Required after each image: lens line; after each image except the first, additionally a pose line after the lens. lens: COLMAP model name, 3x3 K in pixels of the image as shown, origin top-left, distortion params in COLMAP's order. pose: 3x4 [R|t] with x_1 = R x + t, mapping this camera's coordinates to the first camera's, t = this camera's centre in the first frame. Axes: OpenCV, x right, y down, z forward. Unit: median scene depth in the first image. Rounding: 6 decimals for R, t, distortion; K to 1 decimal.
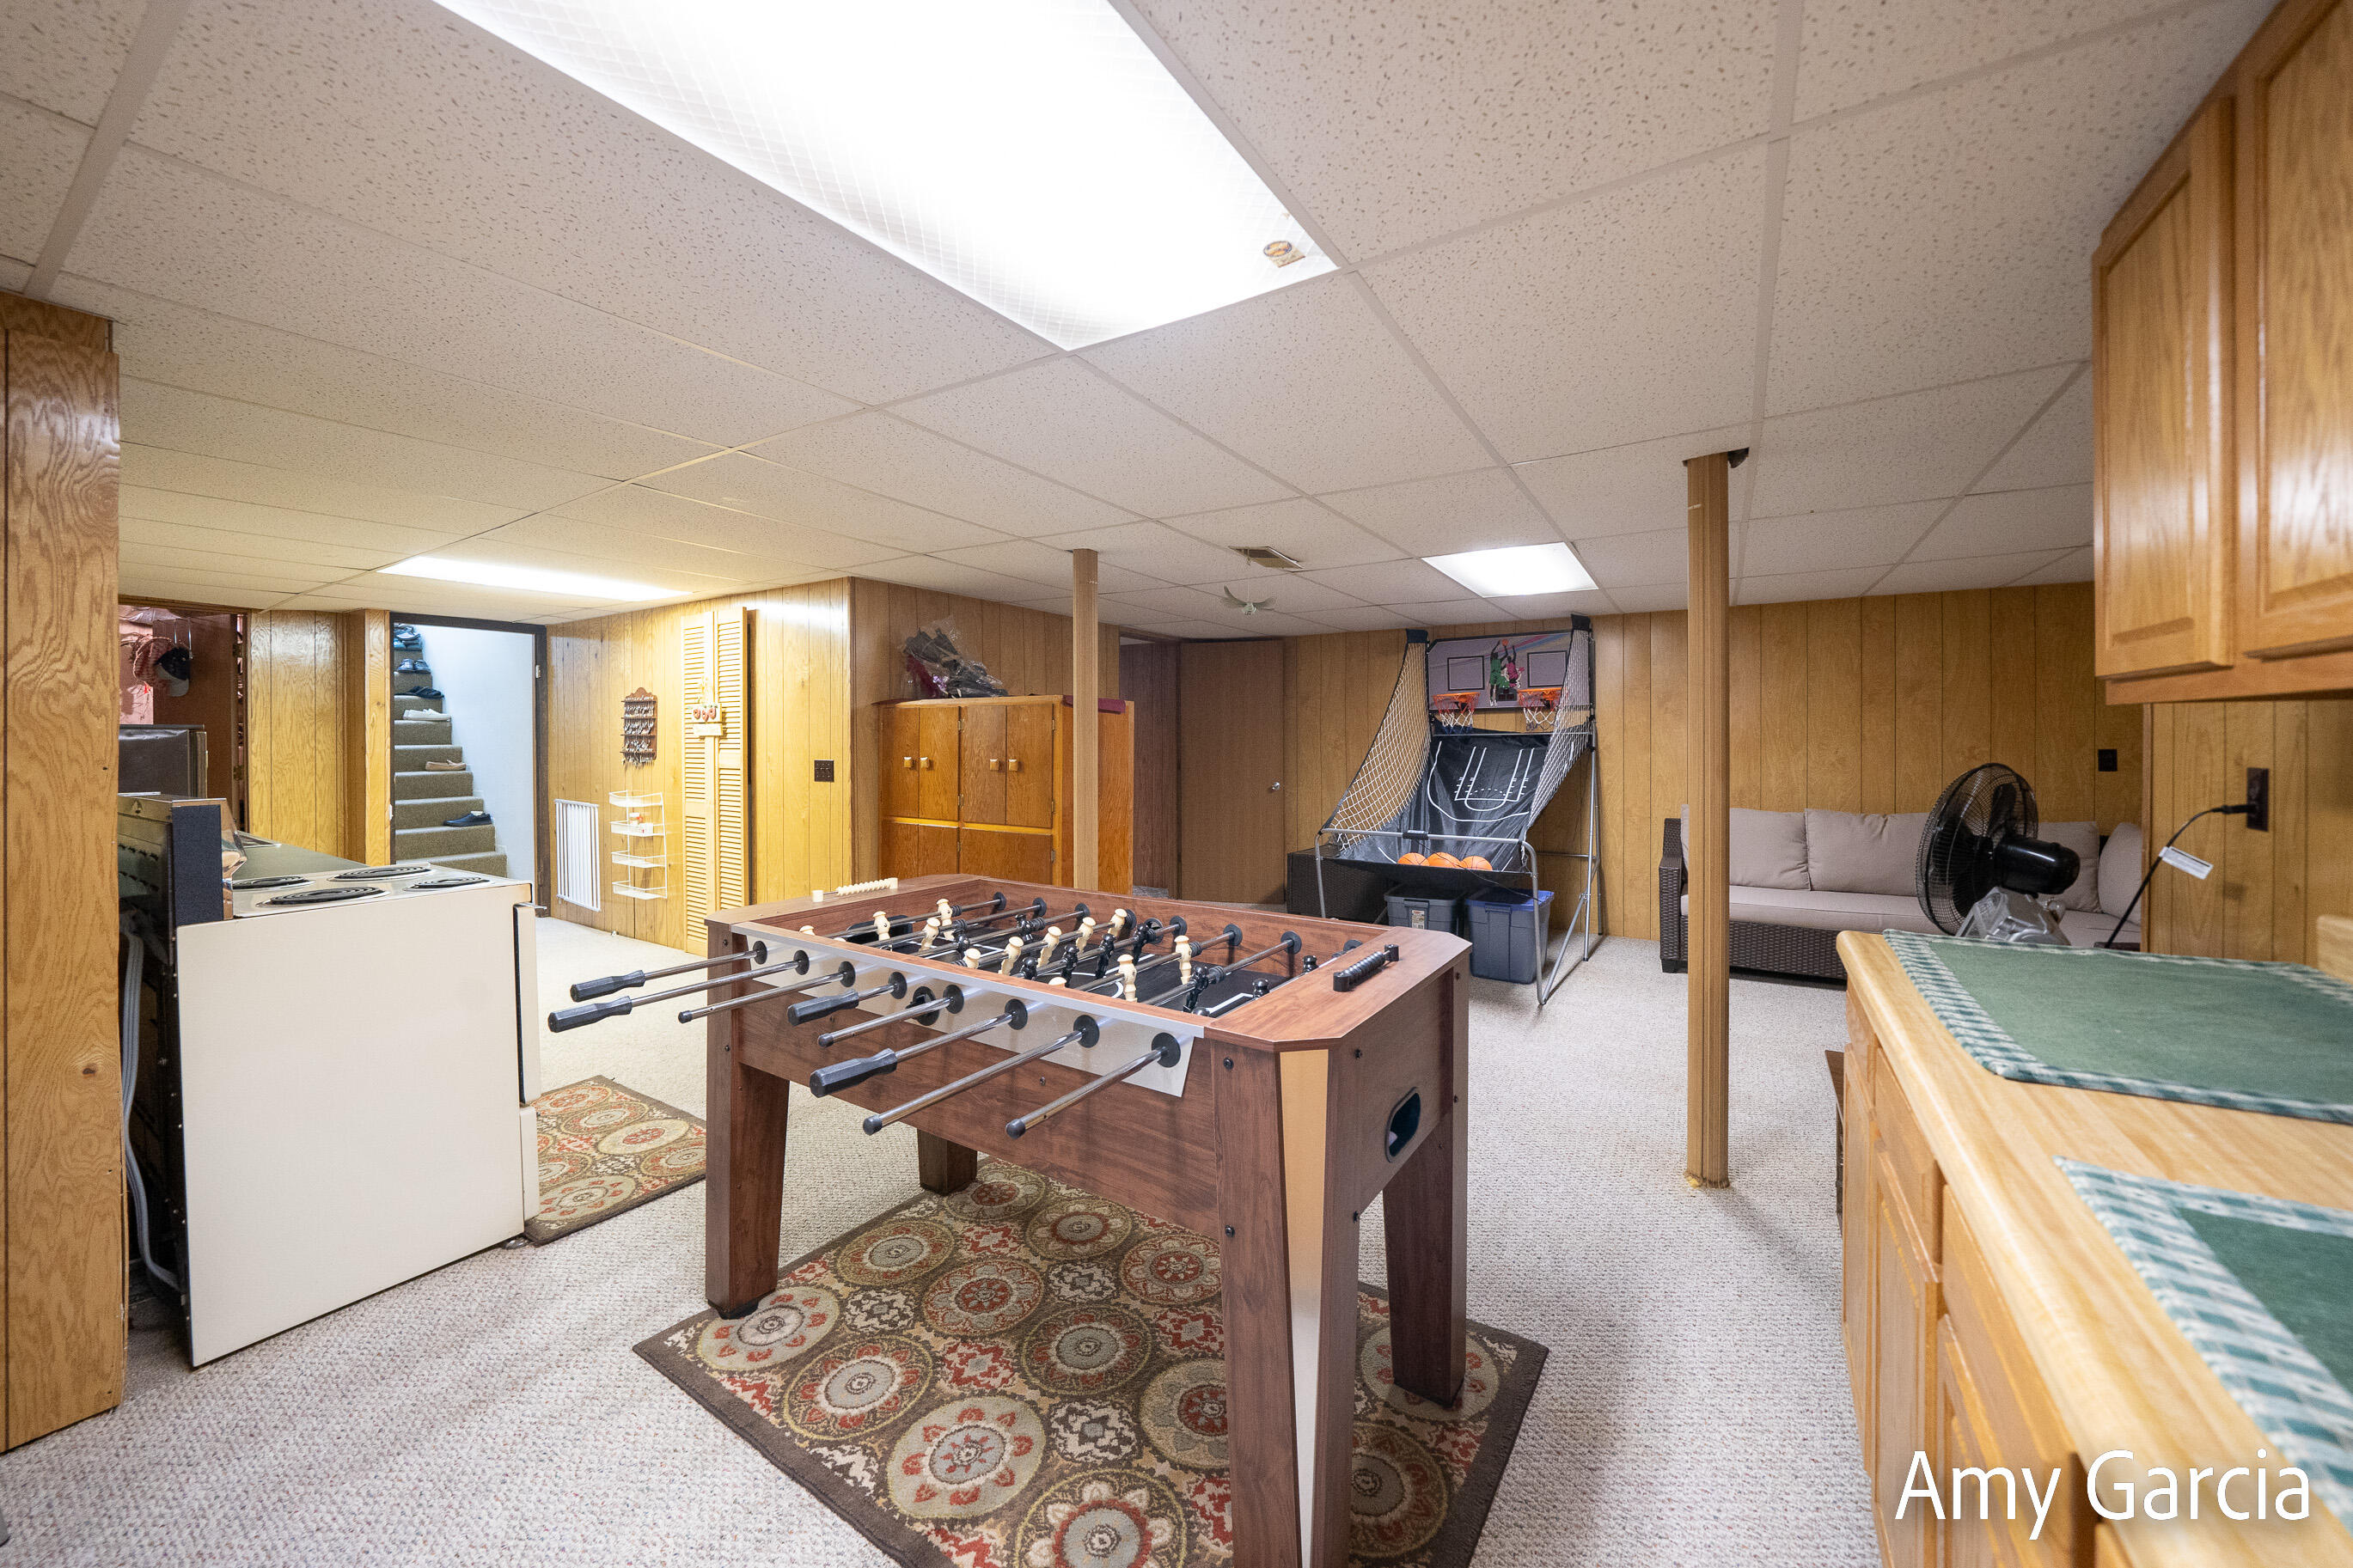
lens RADIAL K [[877.3, 0, 1152.0], [0, 877.3, 749.6], [0, 0, 1]] dist [-0.001319, -0.000028]
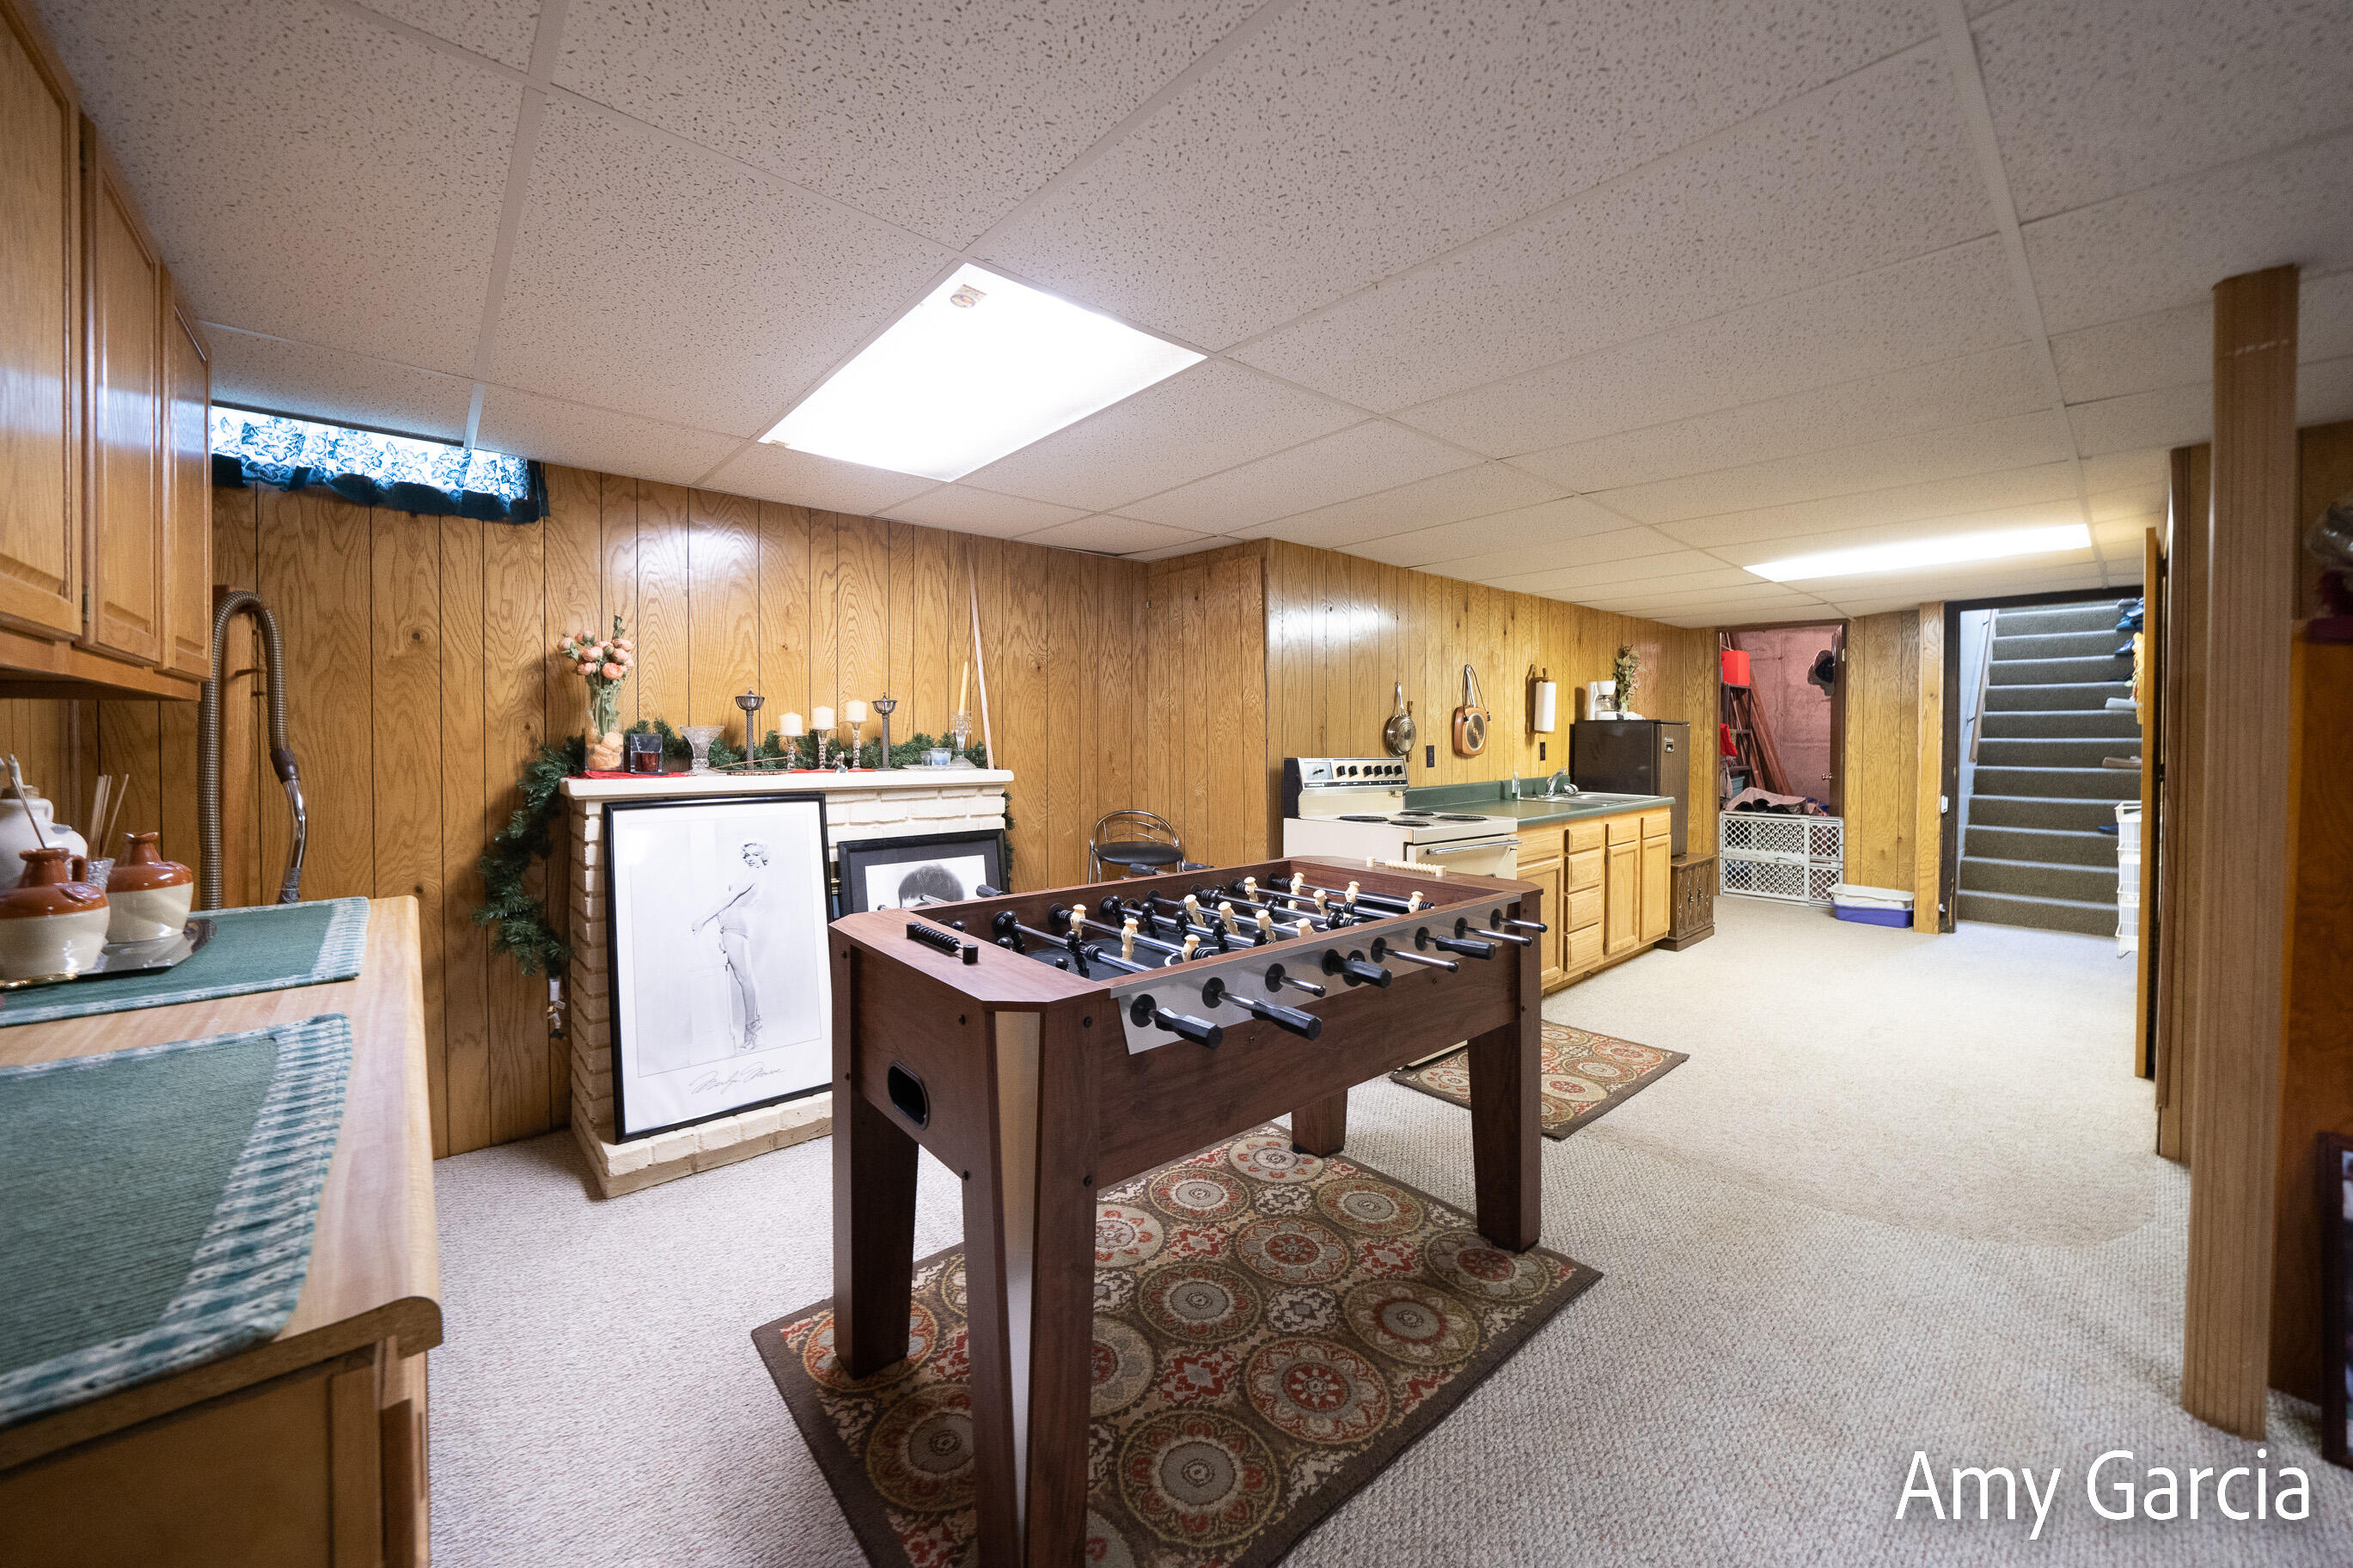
lens RADIAL K [[877.3, 0, 1160.0], [0, 877.3, 744.8], [0, 0, 1]] dist [-0.001319, -0.000028]
pose [[-0.270405, 0.008128, -0.962712, 0.853695], [-0.008901, 0.999901, 0.010942, 0.005741], [0.962705, 0.011528, -0.270306, 1.114603]]
